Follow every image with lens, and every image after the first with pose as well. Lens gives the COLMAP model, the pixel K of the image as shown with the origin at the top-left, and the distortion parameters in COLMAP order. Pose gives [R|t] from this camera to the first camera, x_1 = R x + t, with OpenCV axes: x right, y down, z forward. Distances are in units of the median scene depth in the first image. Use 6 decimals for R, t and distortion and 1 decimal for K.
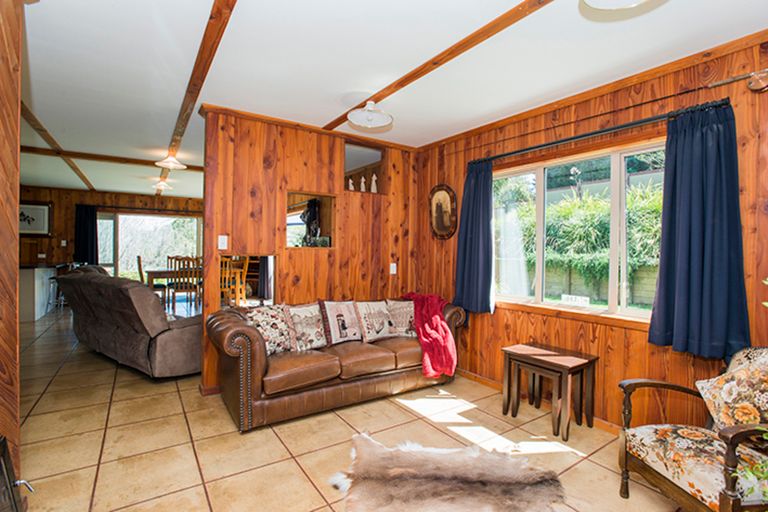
lens RADIAL K [[375.7, 0, 380.7], [0, 375.7, 257.4], [0, 0, 1]] dist [-0.018369, 0.001072]
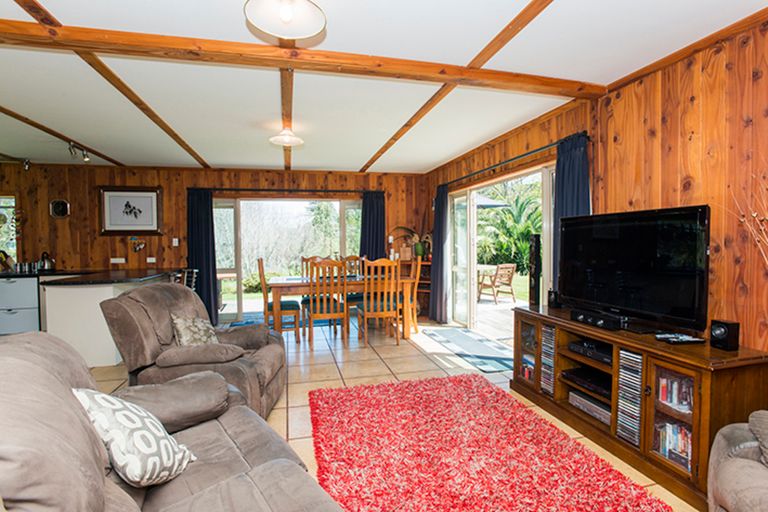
lens RADIAL K [[375.7, 0, 385.7], [0, 375.7, 254.1], [0, 0, 1]] dist [-0.018369, 0.001072]
pose [[0.949306, -0.019240, -0.313764, -0.225599], [0.023703, 0.999665, 0.010415, -0.012107], [0.313458, -0.017324, 0.949444, 0.425303]]
